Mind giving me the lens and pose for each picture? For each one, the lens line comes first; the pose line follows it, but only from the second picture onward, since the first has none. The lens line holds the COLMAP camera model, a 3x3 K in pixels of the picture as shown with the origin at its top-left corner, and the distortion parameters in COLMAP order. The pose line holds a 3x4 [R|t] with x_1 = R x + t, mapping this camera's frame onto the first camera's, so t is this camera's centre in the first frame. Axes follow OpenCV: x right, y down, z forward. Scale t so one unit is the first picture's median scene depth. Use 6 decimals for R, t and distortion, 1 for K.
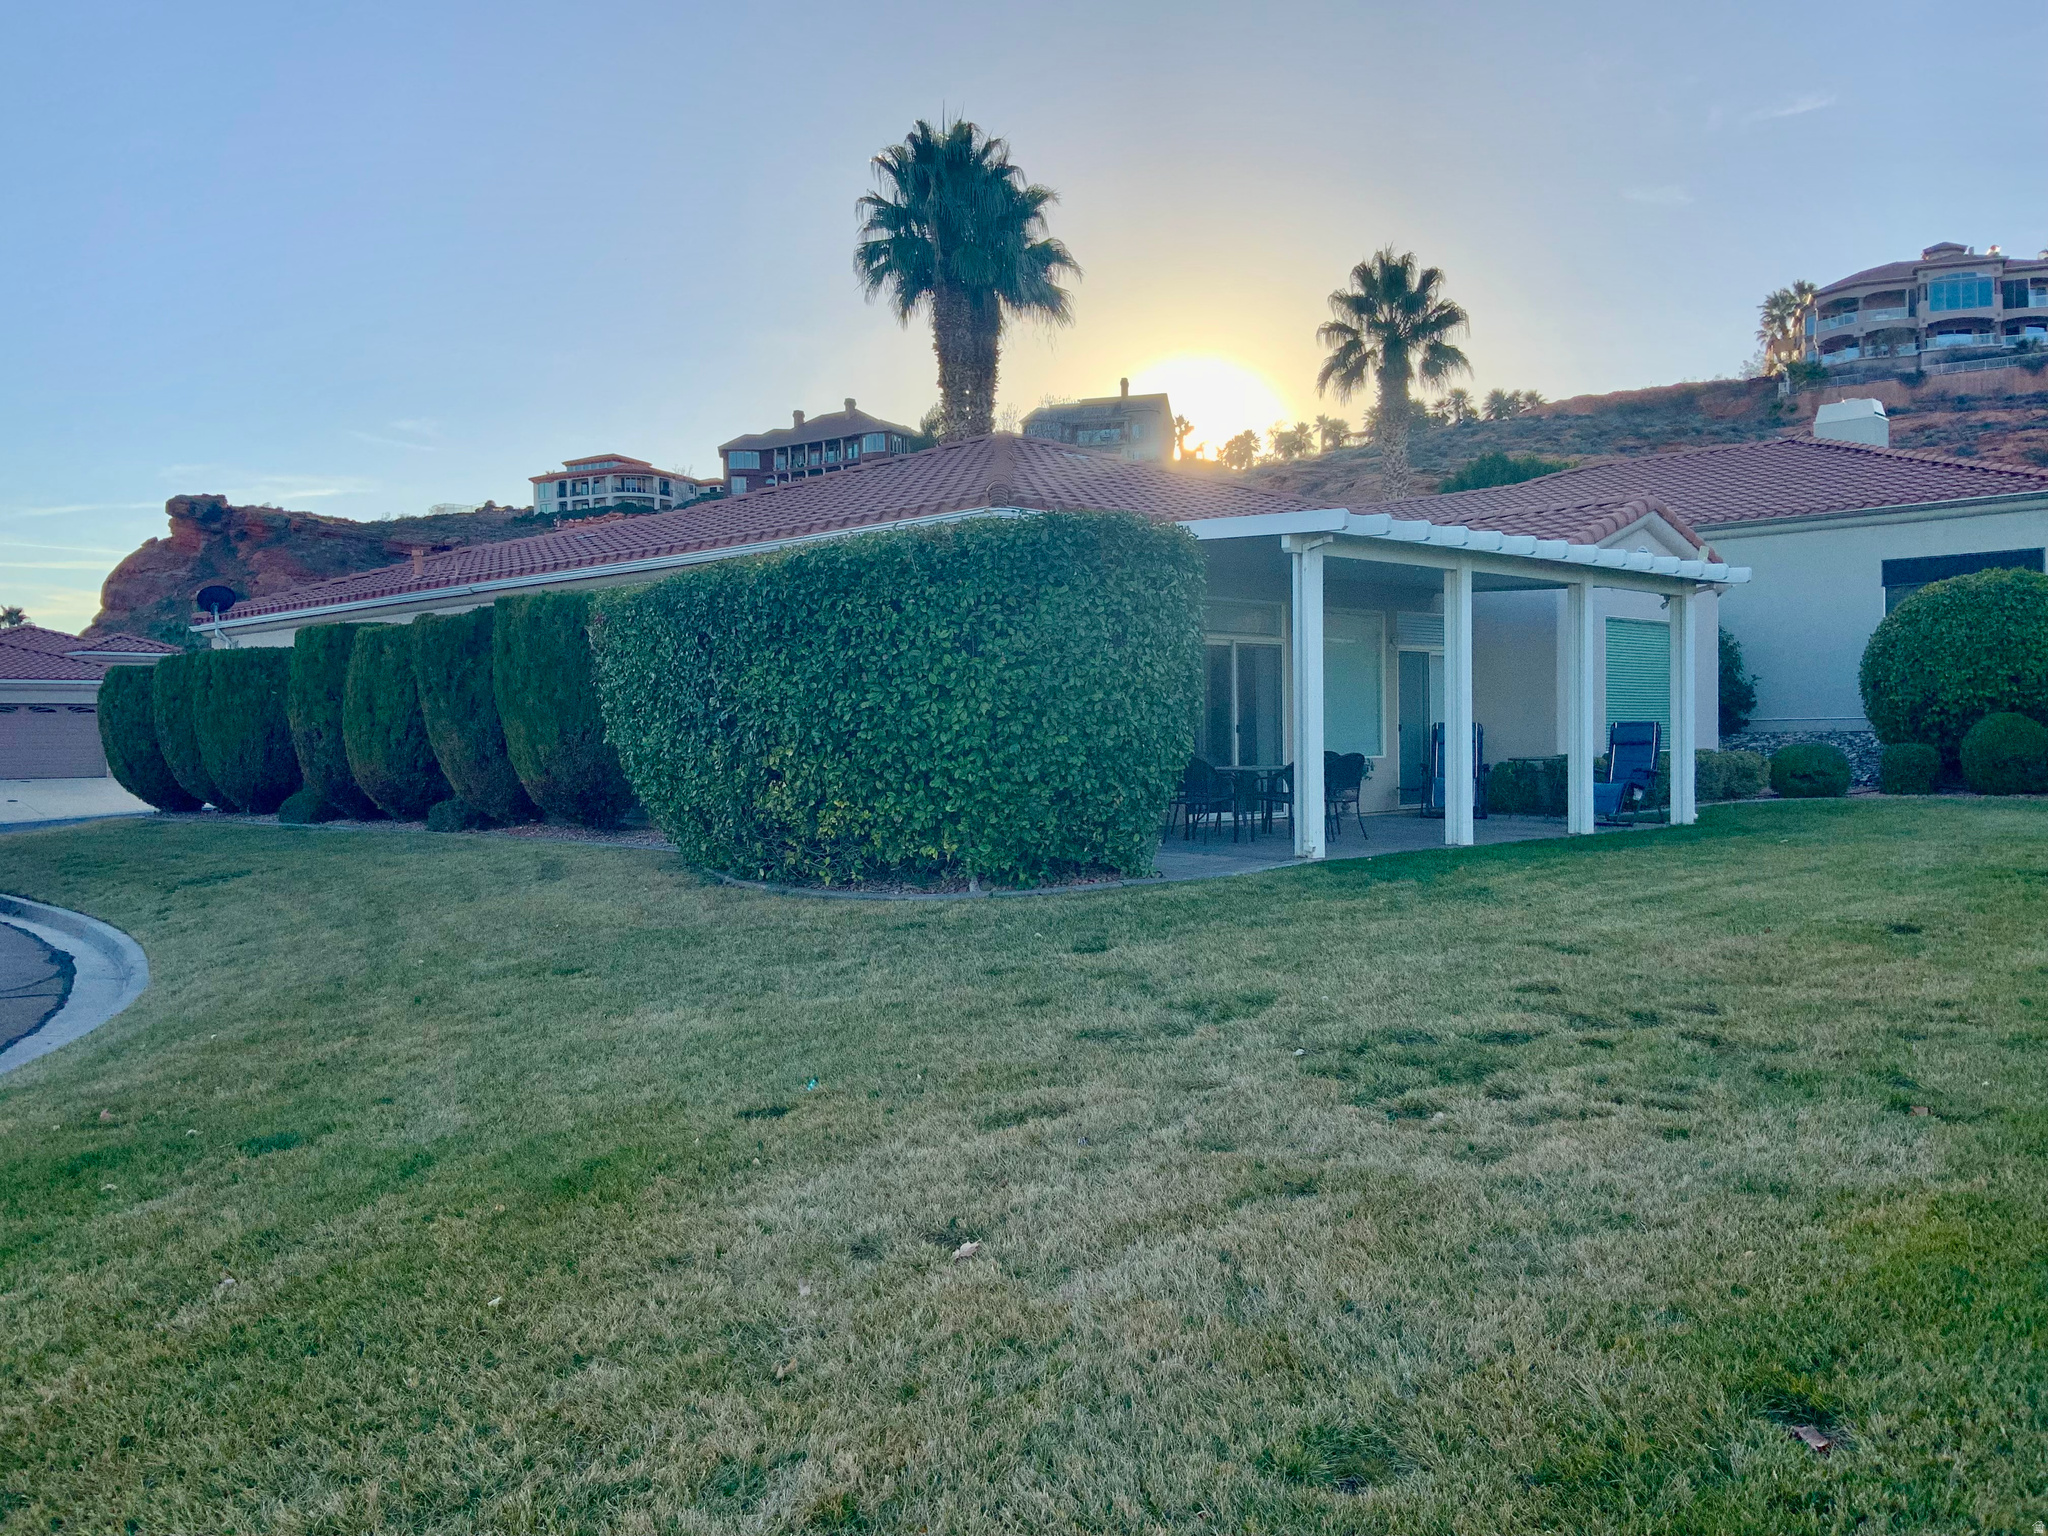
lens RADIAL K [[1704.3, 0, 1019.3], [0, 1704.3, 767.6], [0, 0, 1]] dist [0.081922, -0.163487]
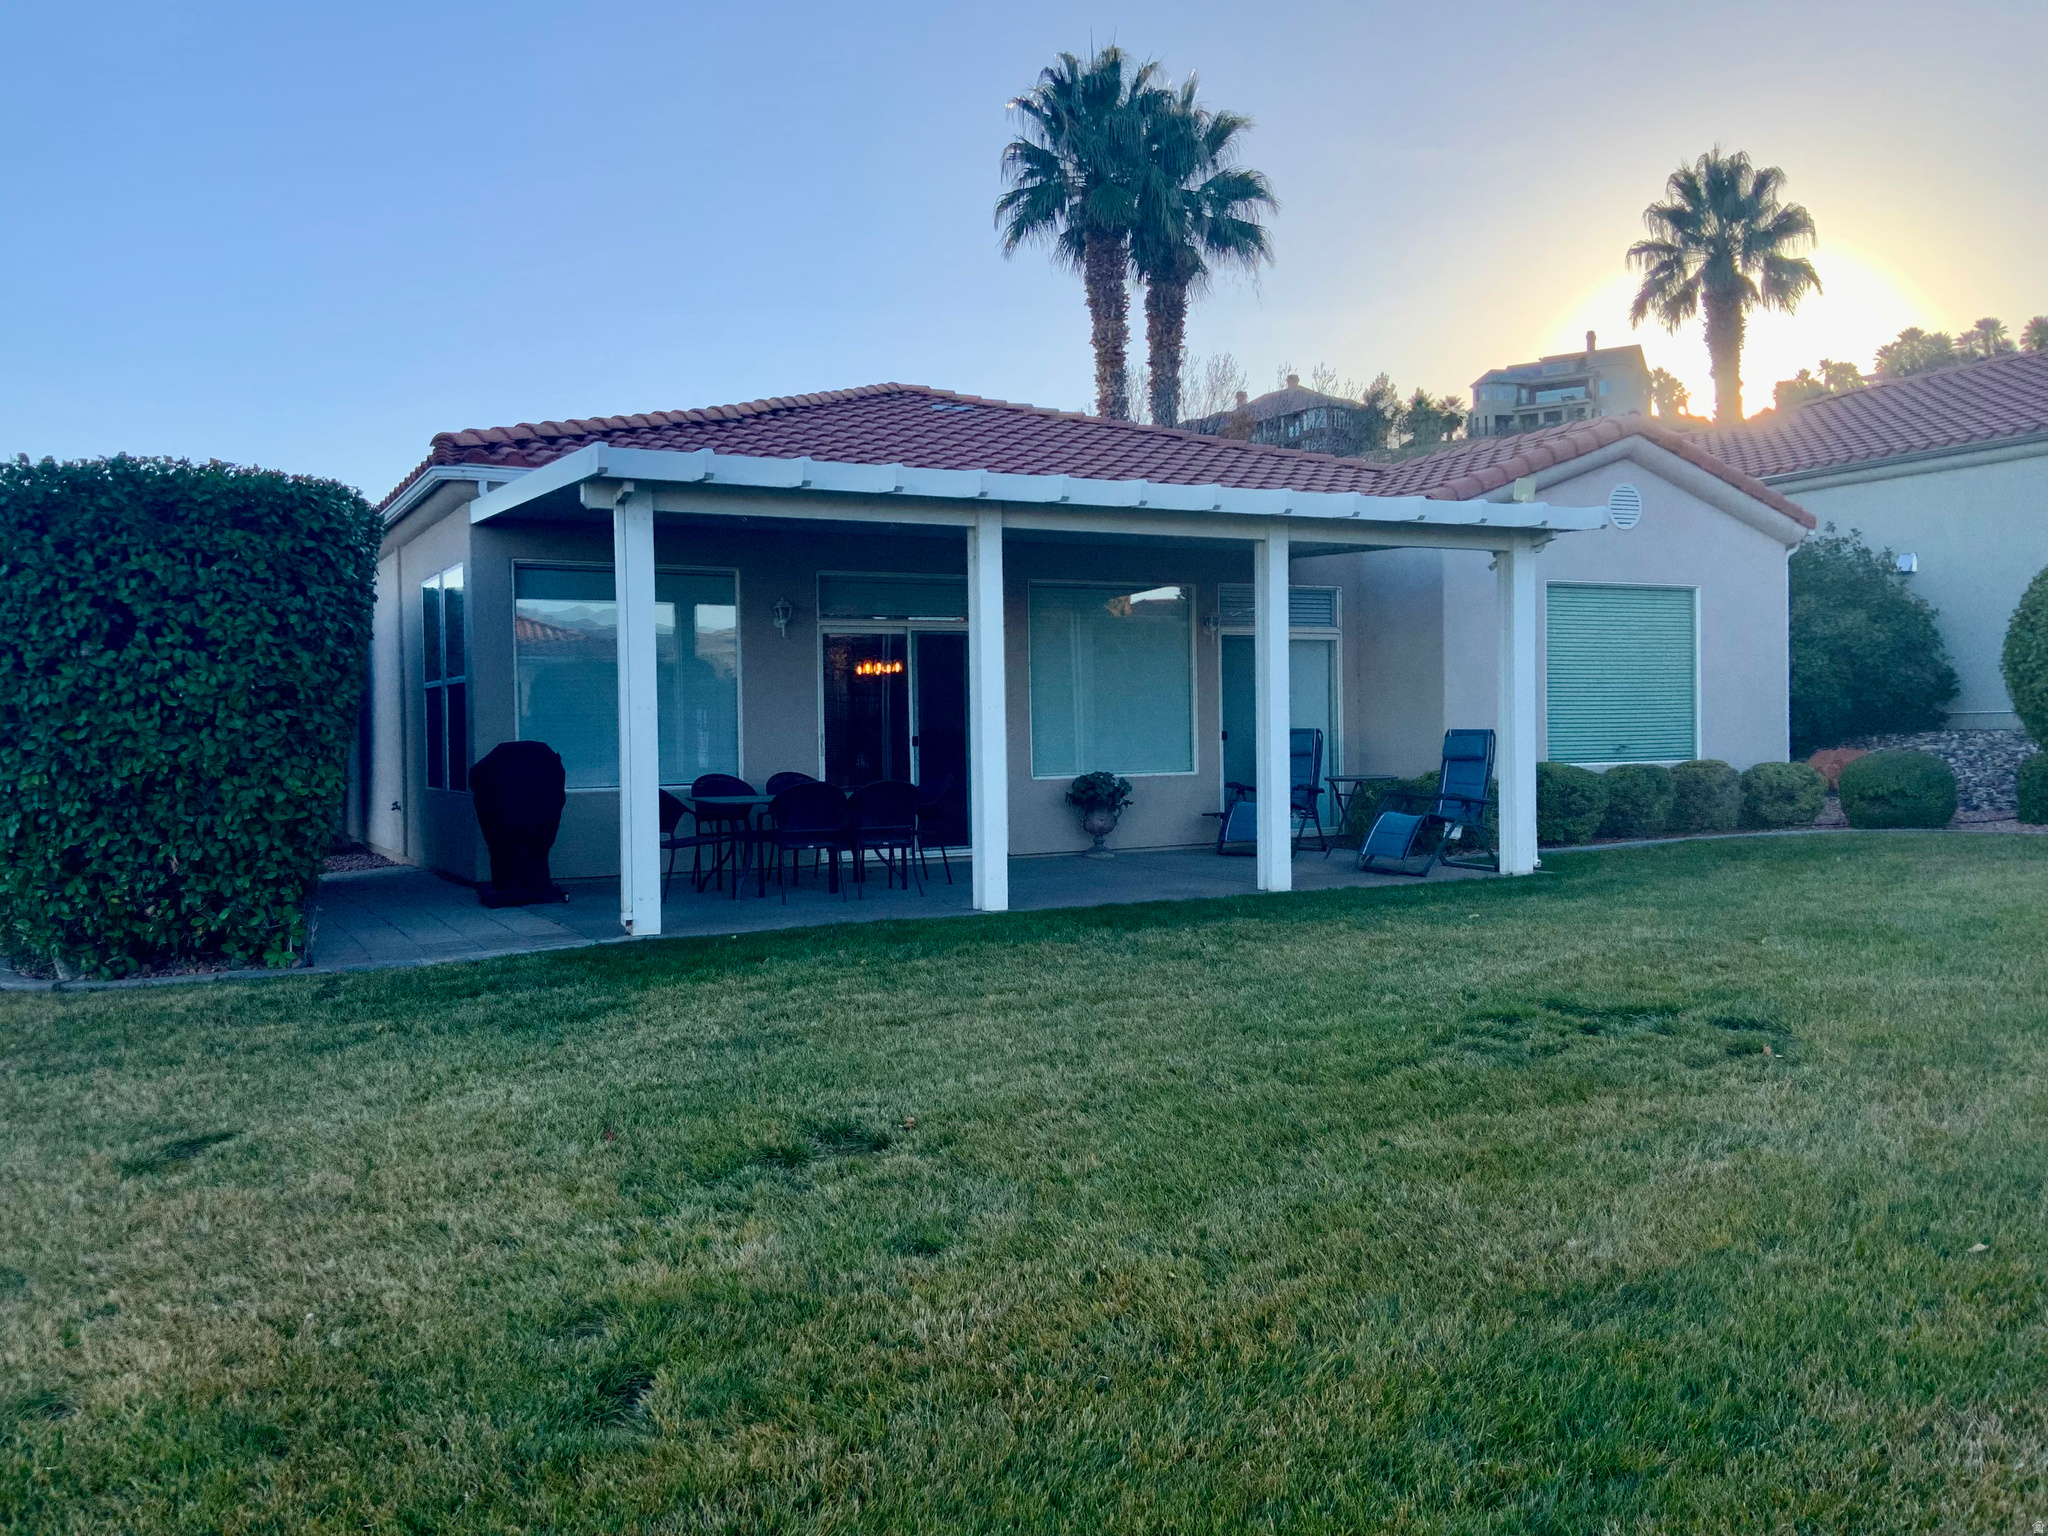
lens RADIAL K [[1704.3, 0, 1026.5], [0, 1704.3, 769.7], [0, 0, 1]] dist [0.081922, -0.163487]
pose [[0.958585, 0.001926, -0.284801, 0.132907], [0.001017, 0.999948, 0.010185, -0.005886], [0.284806, -0.010053, 0.958532, 0.089274]]
